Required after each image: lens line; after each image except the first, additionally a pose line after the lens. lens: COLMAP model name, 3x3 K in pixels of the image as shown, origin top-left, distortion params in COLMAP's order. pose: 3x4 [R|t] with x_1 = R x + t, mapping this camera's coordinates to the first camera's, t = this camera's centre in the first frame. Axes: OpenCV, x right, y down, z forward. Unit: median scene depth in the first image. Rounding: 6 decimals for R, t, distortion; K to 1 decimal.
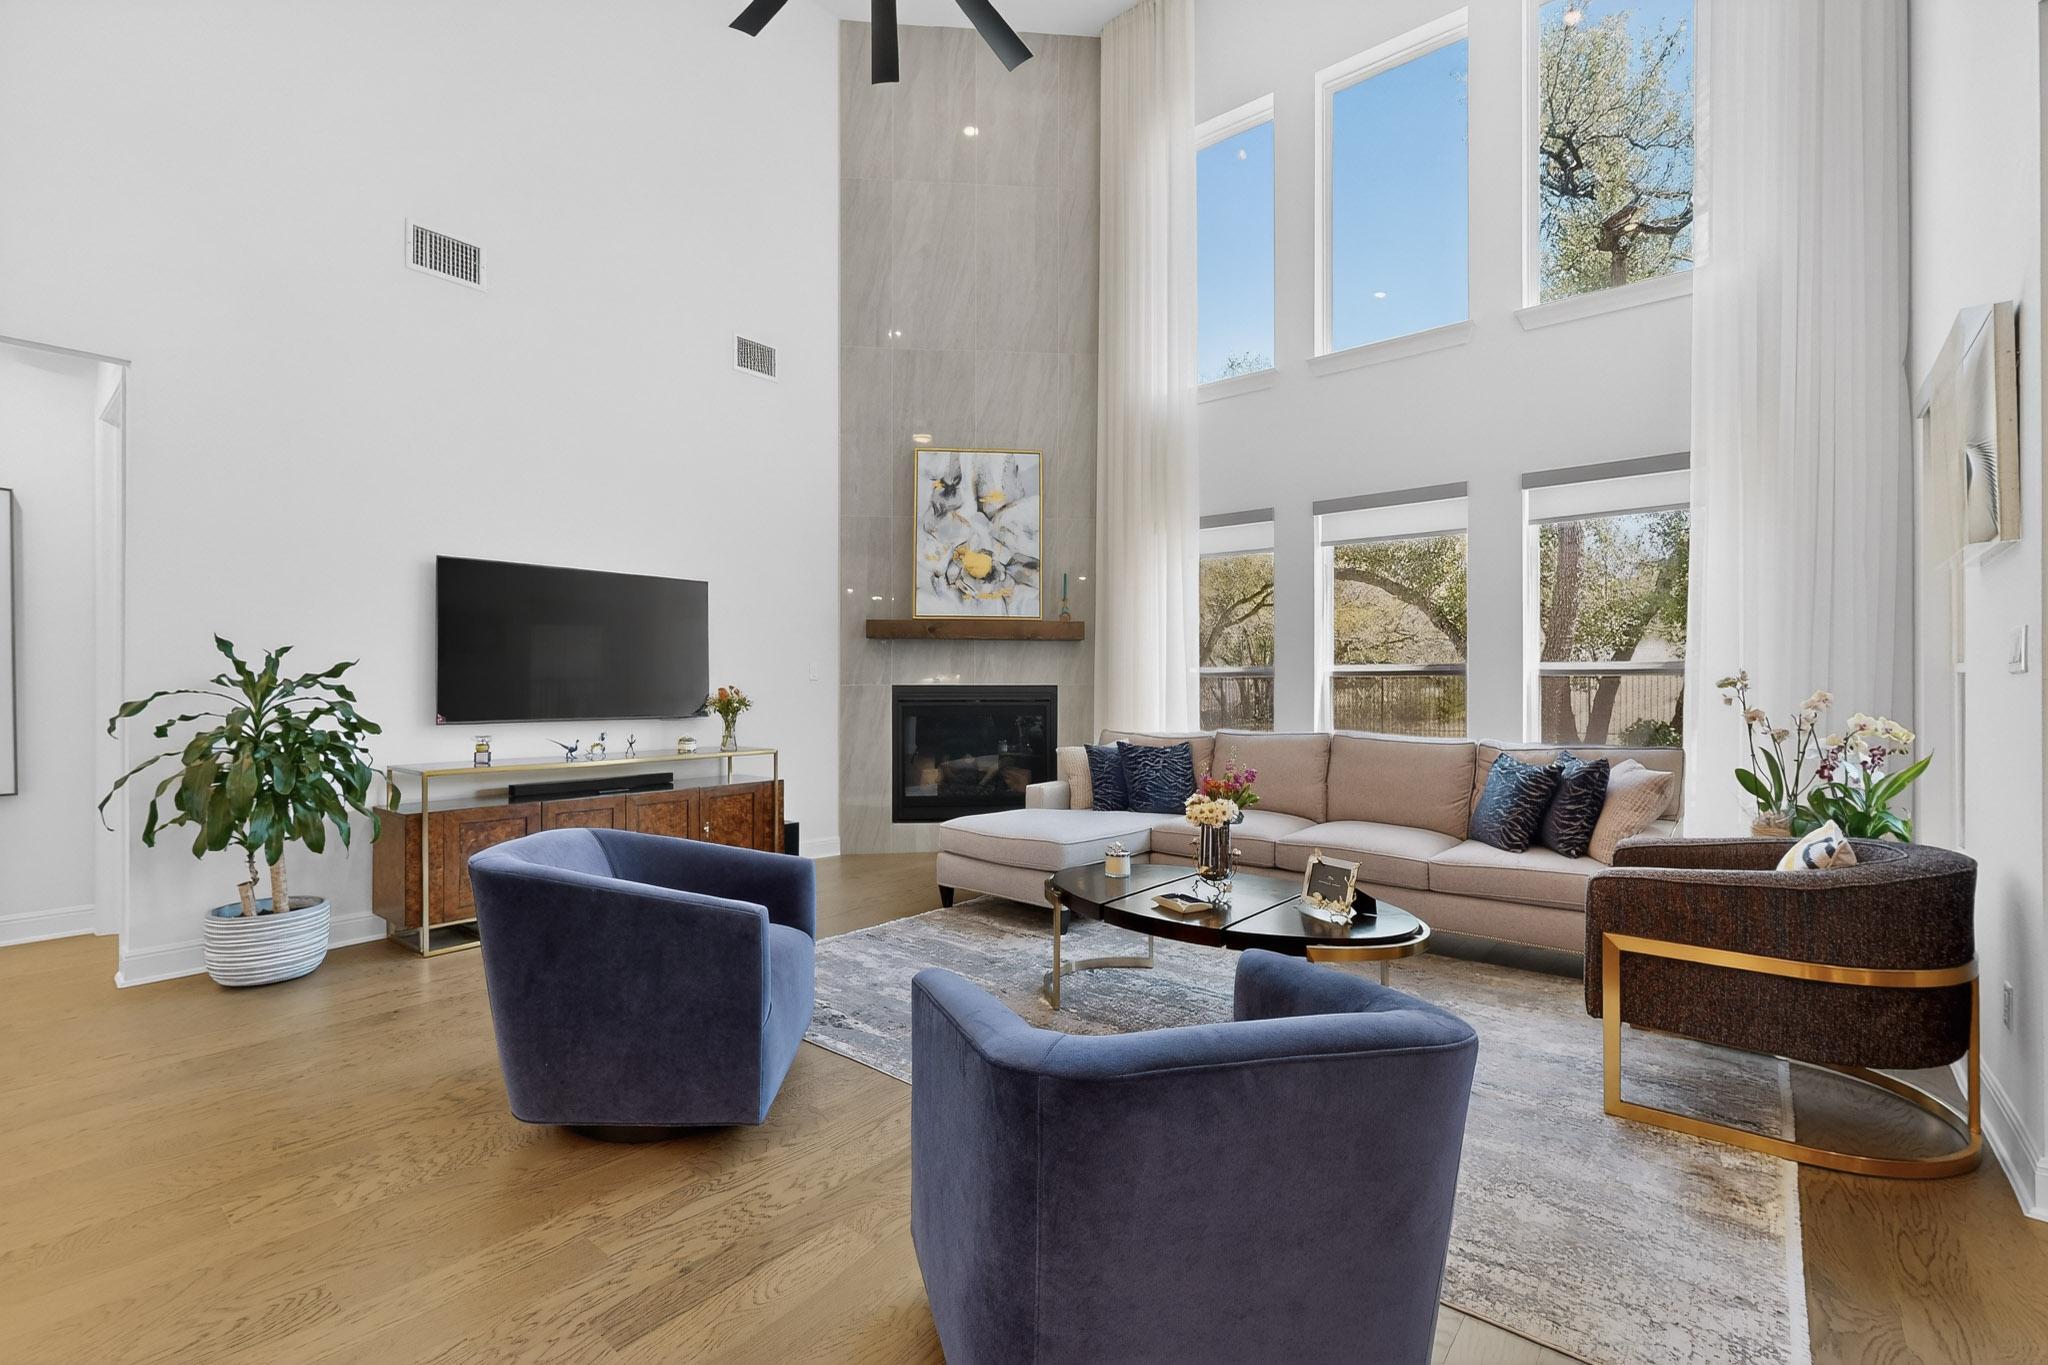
lens RADIAL K [[878.6, 0, 1013.6], [0, 878.6, 680.3], [0, 0, 1]] dist [-0.001823, 0.000279]
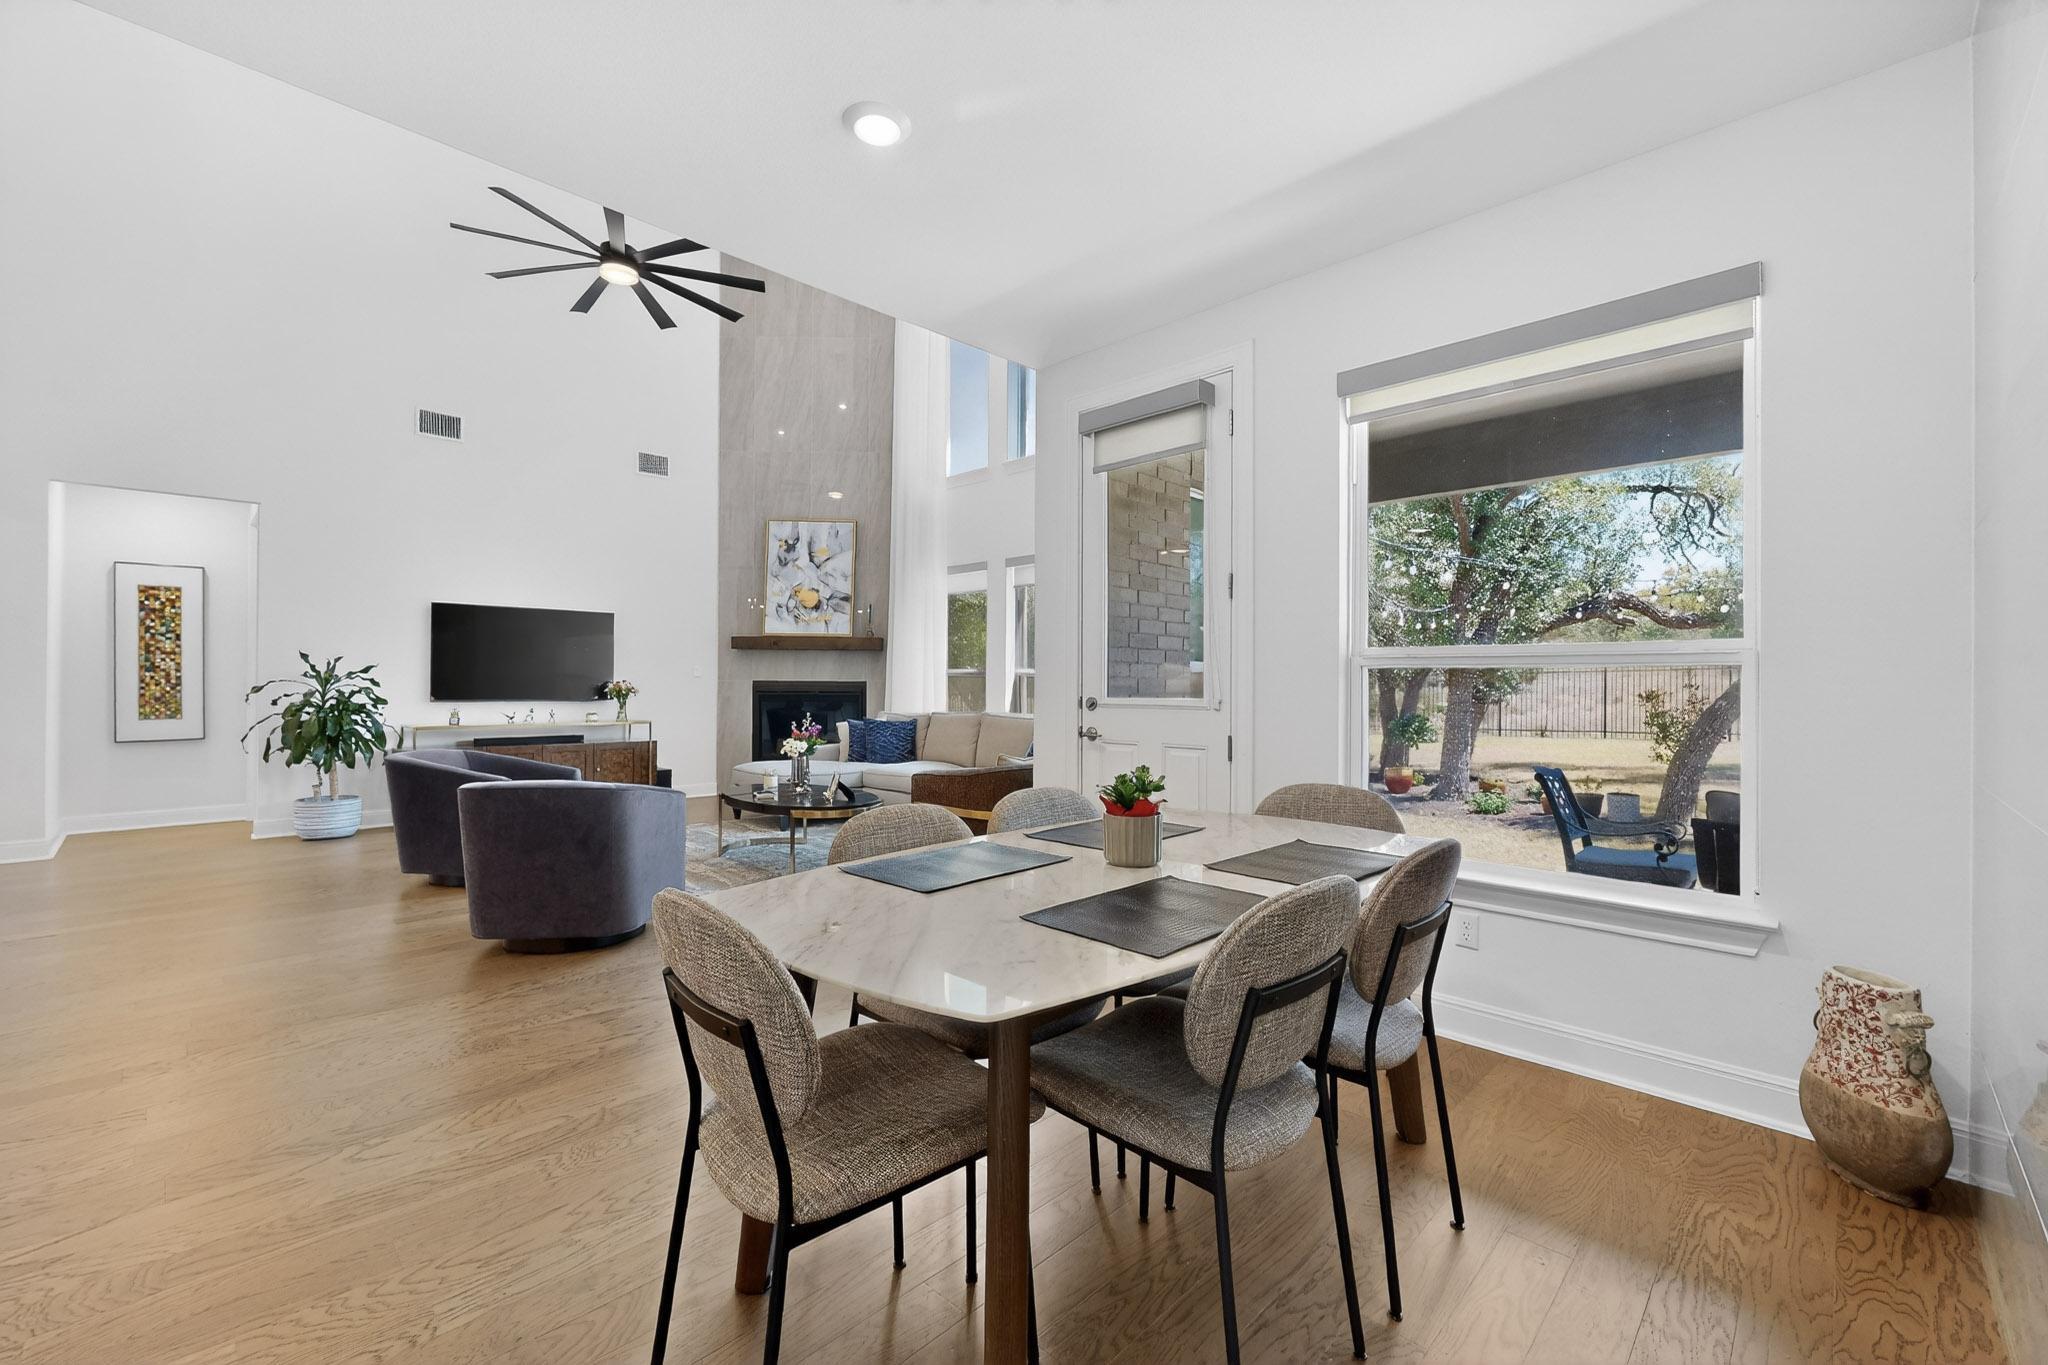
lens RADIAL K [[844.5, 0, 1032.9], [0, 844.5, 677.6], [0, 0, 1]] dist [-0.003421, -0.000813]
pose [[0.996444, 0.003603, -0.084175, 0.521533], [-0.003885, 0.999987, -0.003191, 0.003438], [0.084162, 0.003507, 0.996446, -0.429575]]
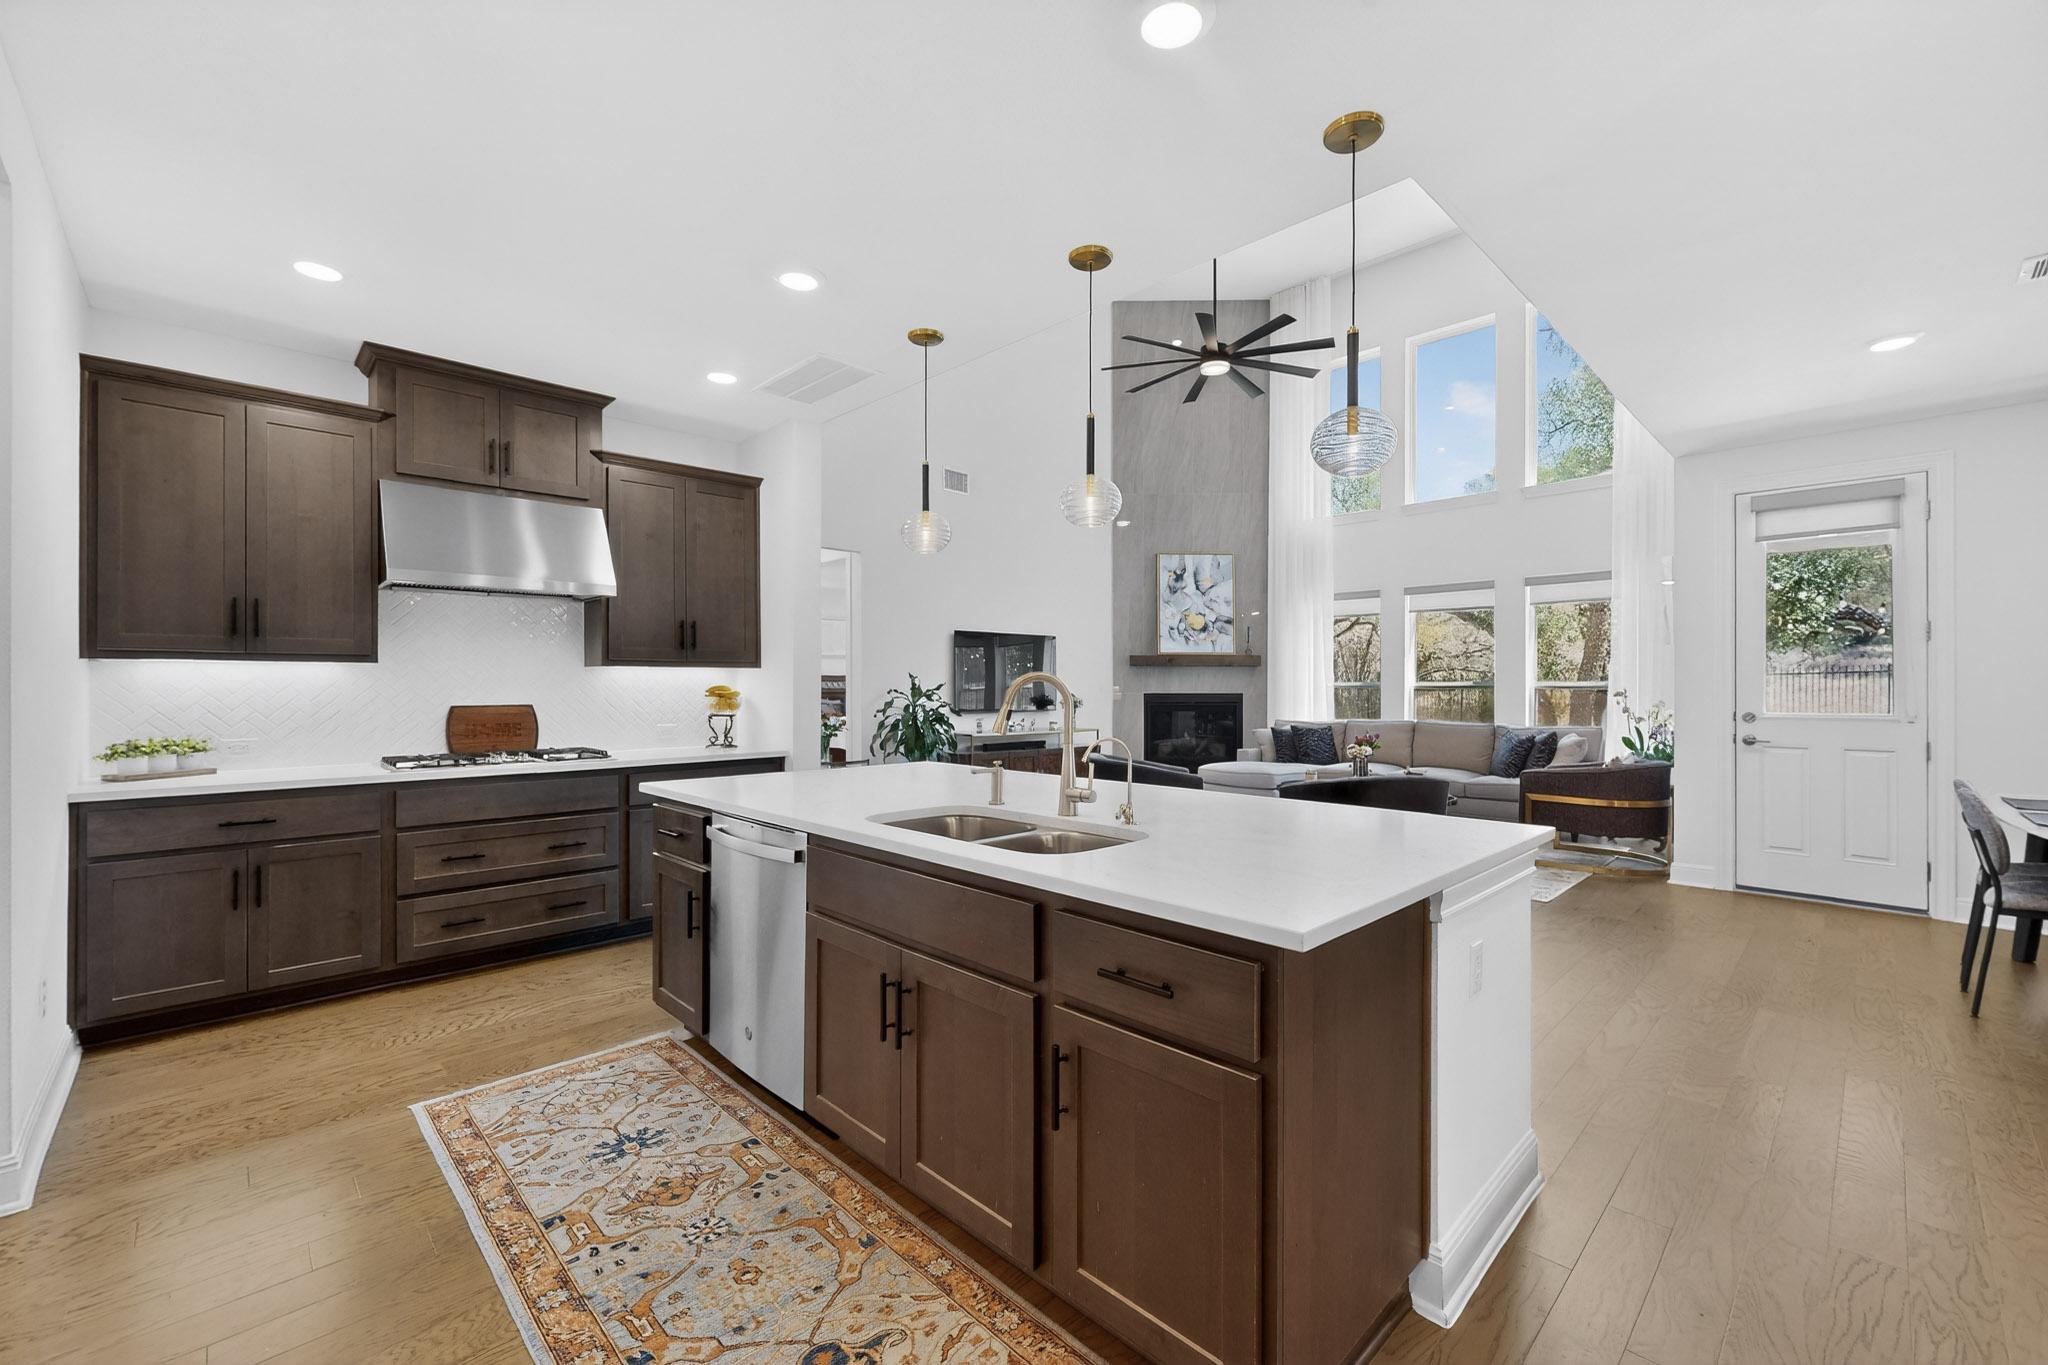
lens RADIAL K [[844.5, 0, 1004.2], [0, 844.5, 691.3], [0, 0, 1]] dist [-0.003421, -0.000813]
pose [[0.994174, 0.000377, -0.107784, -0.269238], [0.000747, 0.999946, 0.010390, -0.017393], [0.107782, -0.010410, 0.994120, -0.757589]]
